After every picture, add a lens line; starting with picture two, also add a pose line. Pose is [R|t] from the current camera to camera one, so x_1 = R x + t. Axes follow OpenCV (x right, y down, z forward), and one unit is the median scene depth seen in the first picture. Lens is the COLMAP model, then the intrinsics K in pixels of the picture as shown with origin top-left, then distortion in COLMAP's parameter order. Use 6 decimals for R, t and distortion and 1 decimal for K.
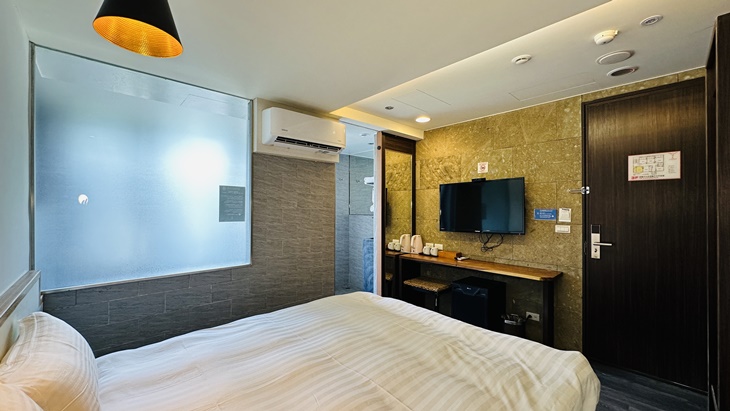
lens RADIAL K [[290.8, 0, 365.0], [0, 290.8, 205.5], [0, 0, 1]] dist [-0.005602, 0.000357]
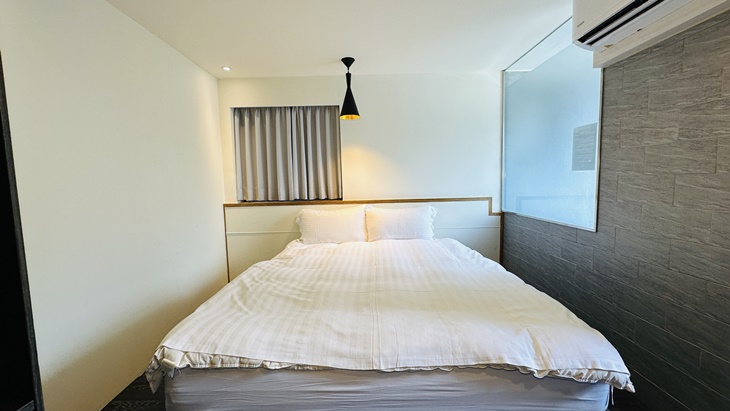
lens RADIAL K [[290.8, 0, 365.0], [0, 290.8, 205.5], [0, 0, 1]] dist [-0.005602, 0.000357]
pose [[-0.684814, 0.073419, -0.725010, 0.460081], [0.028799, 0.996861, 0.073745, 0.064361], [0.728148, 0.029622, -0.684779, 0.954501]]
